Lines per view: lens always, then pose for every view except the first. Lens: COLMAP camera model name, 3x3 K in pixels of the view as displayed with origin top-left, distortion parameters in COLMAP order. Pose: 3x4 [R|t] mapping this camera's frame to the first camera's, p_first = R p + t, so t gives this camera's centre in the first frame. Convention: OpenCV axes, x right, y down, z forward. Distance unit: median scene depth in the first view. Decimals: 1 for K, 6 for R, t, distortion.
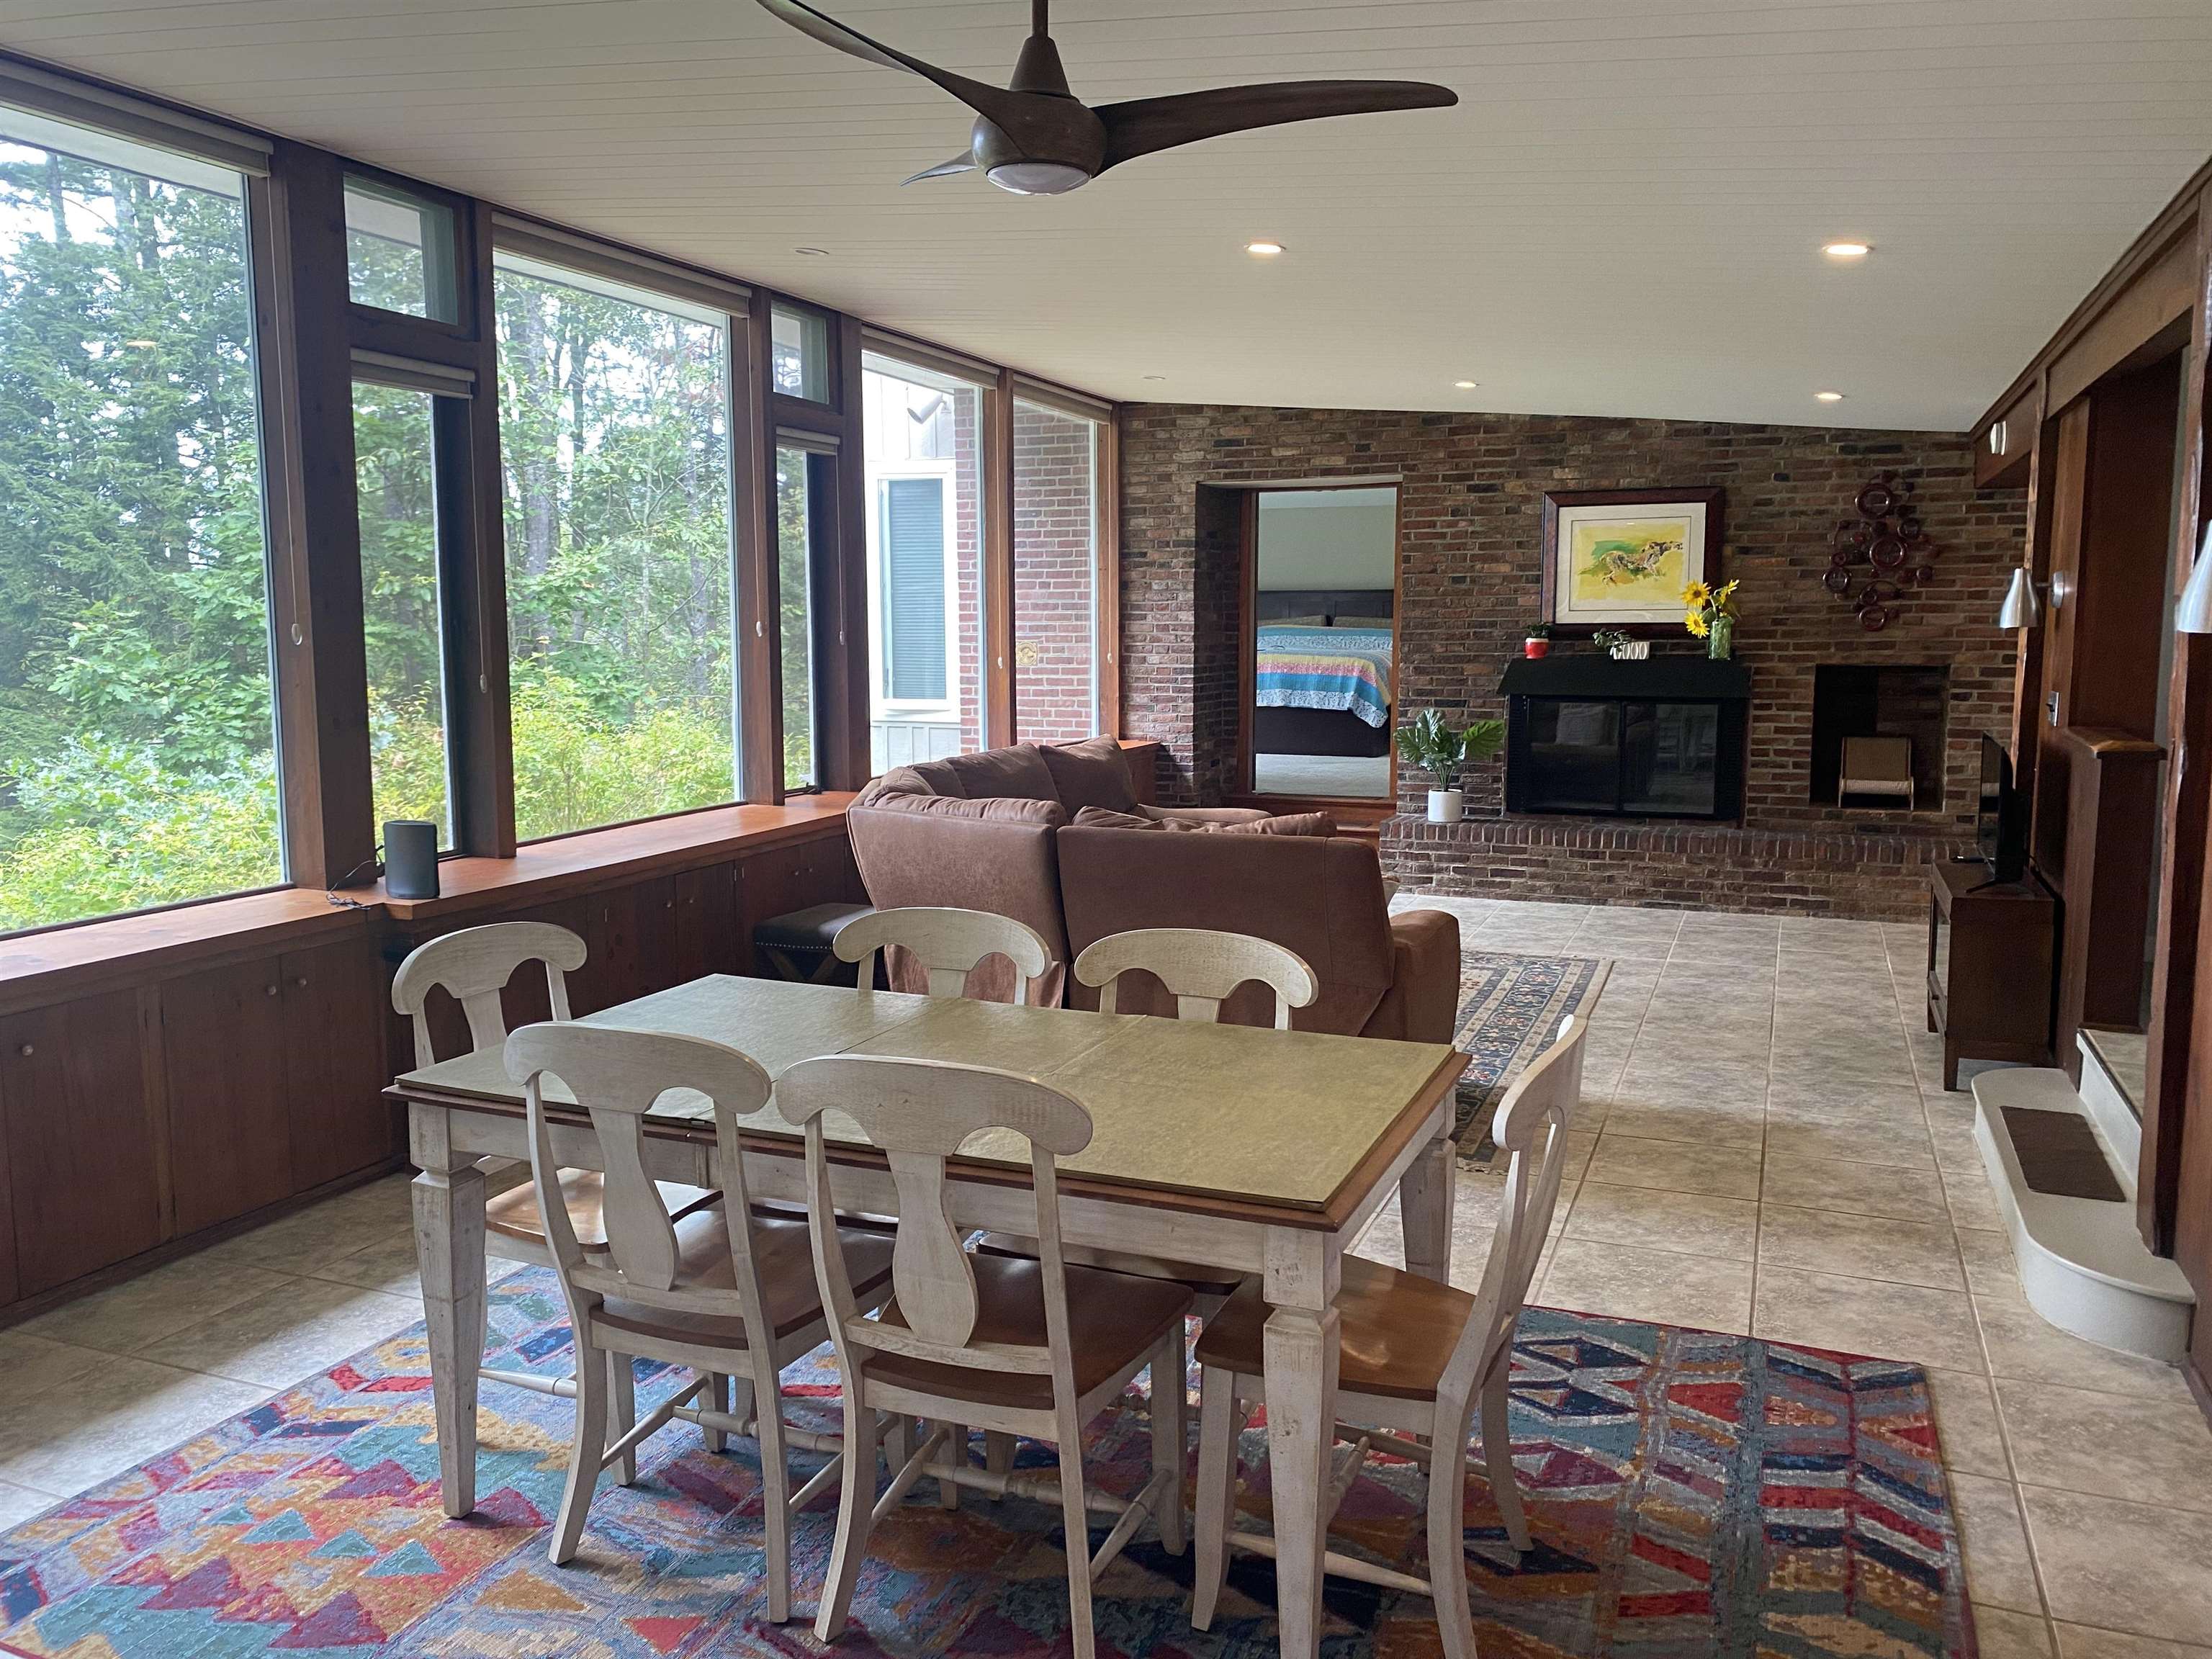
lens RADIAL K [[1677.9, 0, 1107.8], [0, 1677.9, 826.8], [0, 0, 1]] dist [-0.002861, -0.000022]
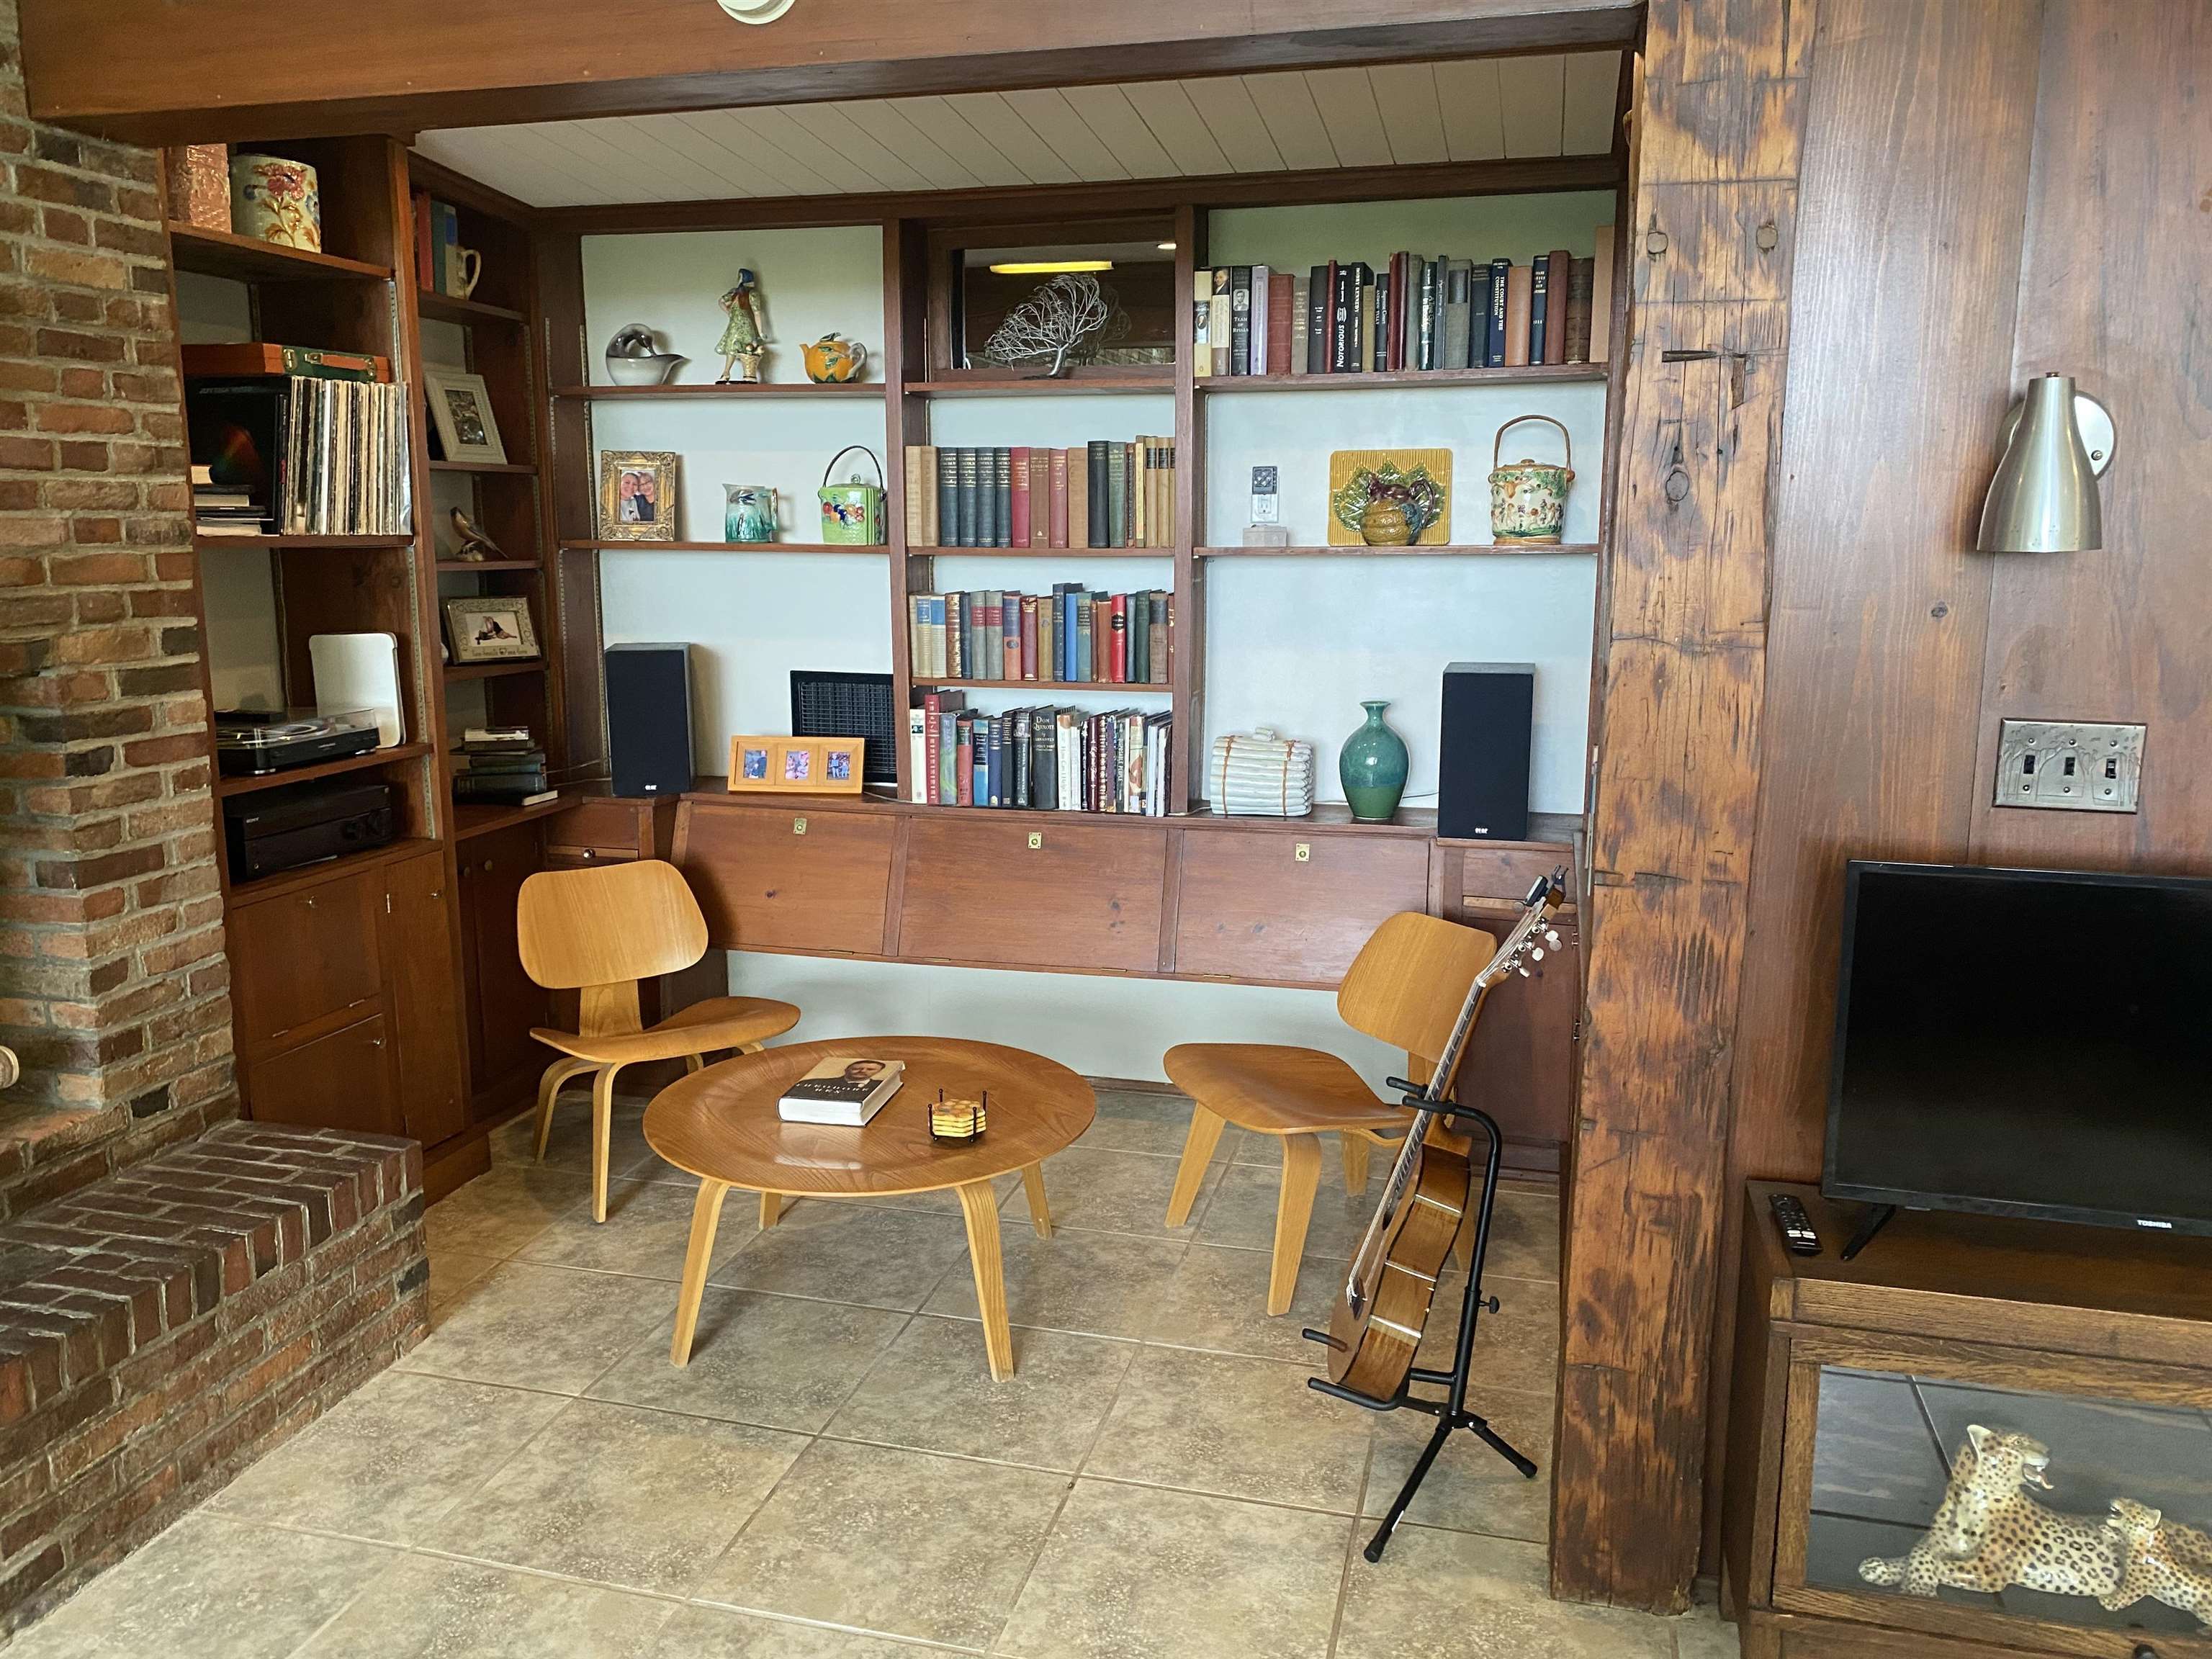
lens RADIAL K [[1677.9, 0, 1107.4], [0, 1677.9, 819.5], [0, 0, 1]] dist [-0.002861, -0.000022]
pose [[-0.126616, -0.170654, 0.977162, 0.155127], [0.121667, 0.974981, 0.186038, -0.104782], [-0.984462, 0.142444, -0.102686, 0.841677]]
